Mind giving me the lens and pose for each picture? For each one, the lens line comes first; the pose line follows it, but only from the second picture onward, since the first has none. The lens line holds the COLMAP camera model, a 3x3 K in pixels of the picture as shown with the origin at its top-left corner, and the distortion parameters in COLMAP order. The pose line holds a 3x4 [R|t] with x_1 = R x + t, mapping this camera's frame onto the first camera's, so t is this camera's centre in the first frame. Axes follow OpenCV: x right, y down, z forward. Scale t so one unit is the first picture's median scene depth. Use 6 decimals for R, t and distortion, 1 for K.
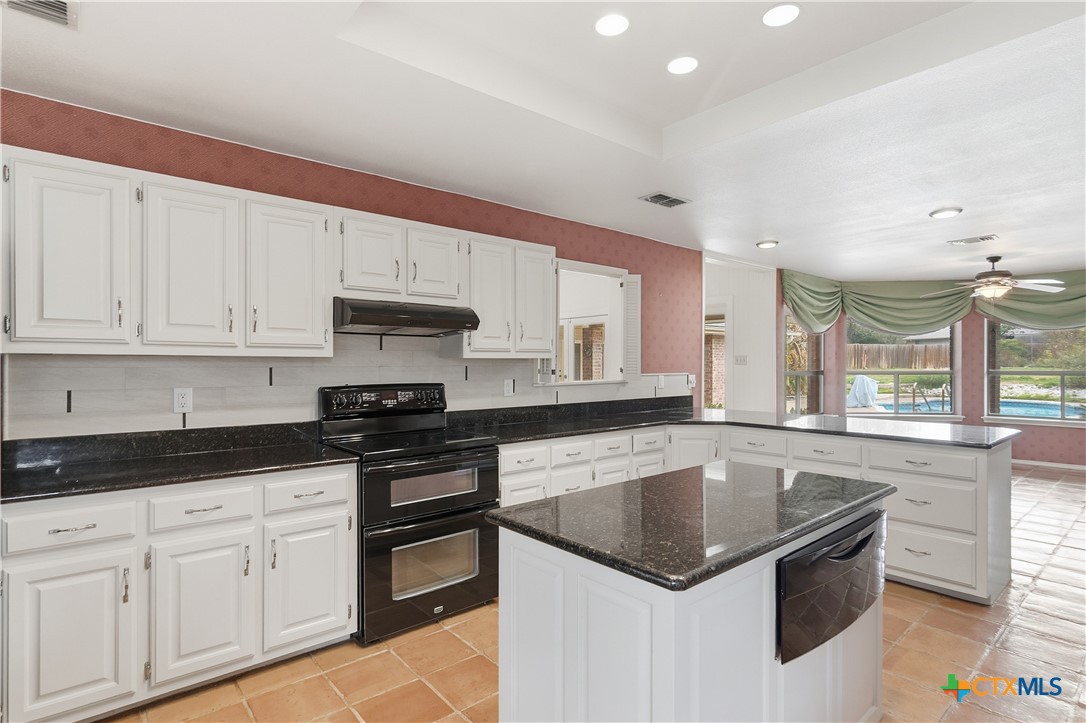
lens RADIAL K [[547.3, 0, 555.8], [0, 547.3, 363.4], [0, 0, 1]] dist [-0.000559, 0.000188]
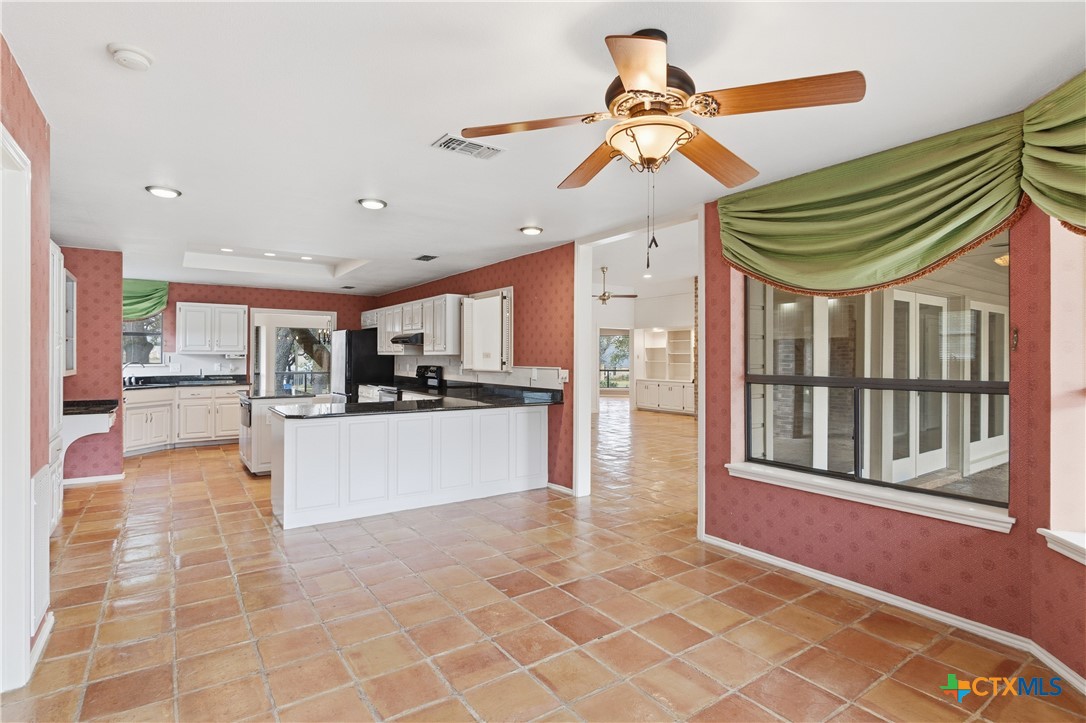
lens RADIAL K [[530.5, 0, 544.8], [0, 530.5, 355.4], [0, 0, 1]] dist [-0.000264, -0.000334]
pose [[-0.108355, -0.005721, -0.994096, 1.819612], [-0.009006, 0.999948, -0.004773, -0.000918], [0.994071, 0.008435, -0.108401, 1.592058]]
